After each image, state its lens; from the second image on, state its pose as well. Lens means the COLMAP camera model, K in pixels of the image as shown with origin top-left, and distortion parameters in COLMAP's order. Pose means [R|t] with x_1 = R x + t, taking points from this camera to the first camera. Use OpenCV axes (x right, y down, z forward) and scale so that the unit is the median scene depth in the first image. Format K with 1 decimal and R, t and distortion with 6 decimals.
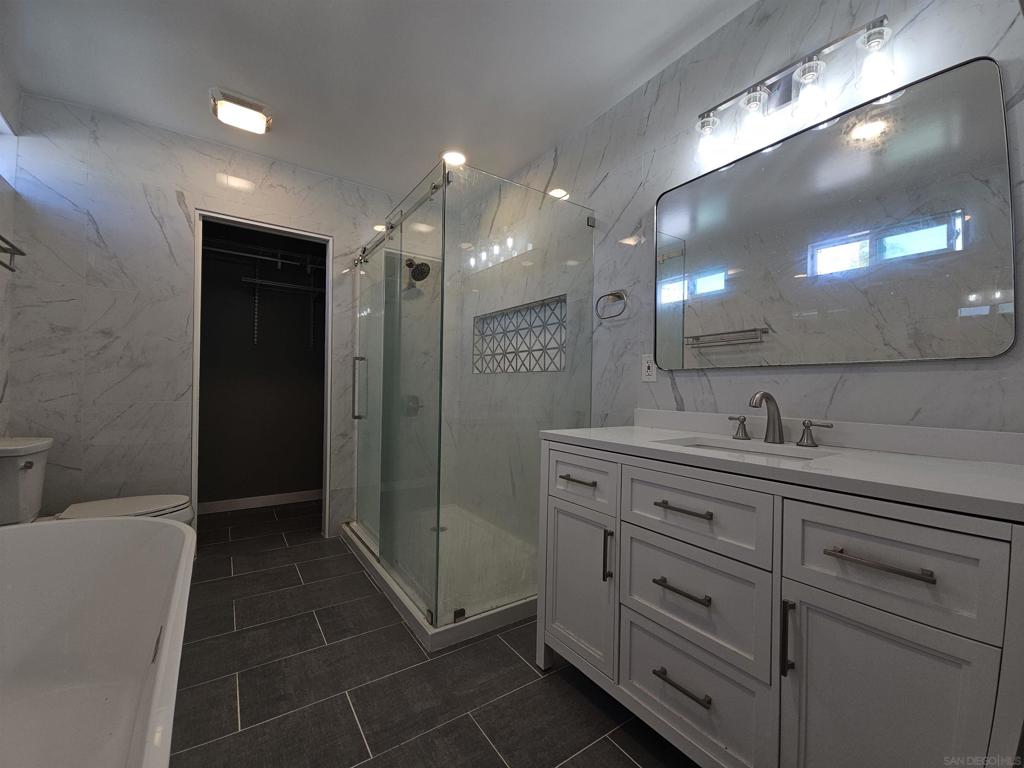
lens RADIAL K [[418.3, 0, 509.6], [0, 418.3, 389.0], [0, 0, 1]] dist [0.009851, -0.007272]
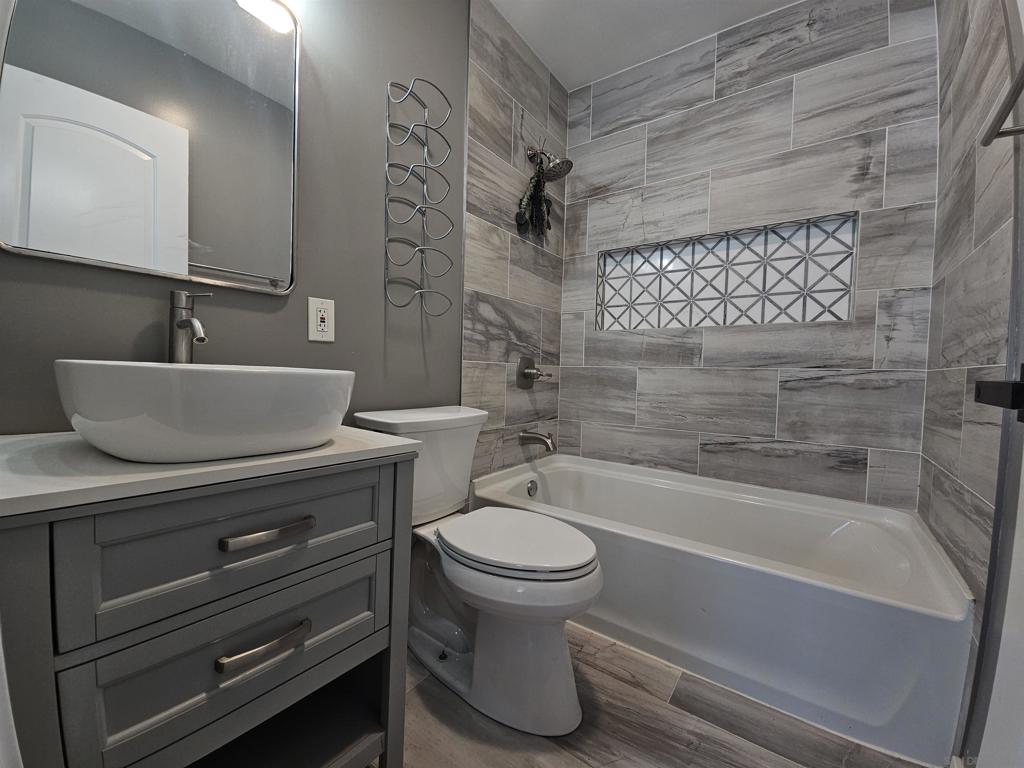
lens RADIAL K [[418.3, 0, 513.1], [0, 418.3, 385.3], [0, 0, 1]] dist [0.009851, -0.007272]
pose [[0.945890, -0.001102, 0.324485, -0.708561], [-0.009668, 0.999455, 0.031577, 0.050590], [-0.324342, -0.033005, 0.945364, 0.612940]]
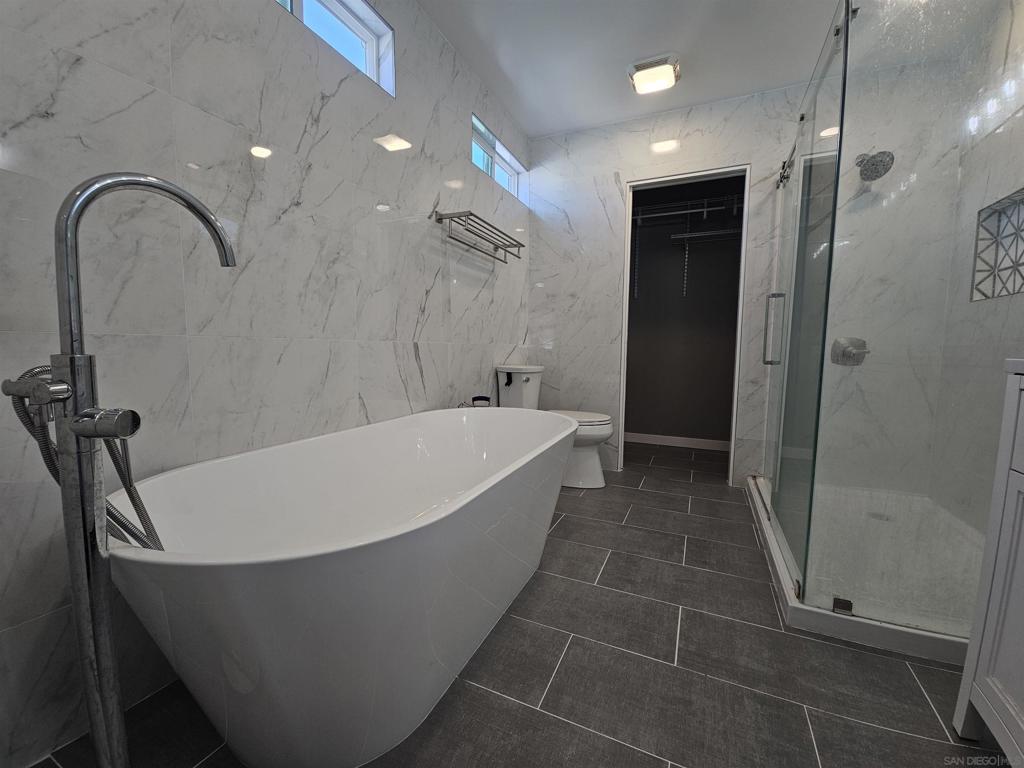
lens RADIAL K [[418.3, 0, 510.7], [0, 418.3, 389.1], [0, 0, 1]] dist [0.009851, -0.007272]
pose [[0.511740, 0.068485, -0.856406, 0.176991], [-0.003493, 0.996975, 0.077639, 0.079816], [0.859133, -0.036740, 0.510432, 0.097348]]
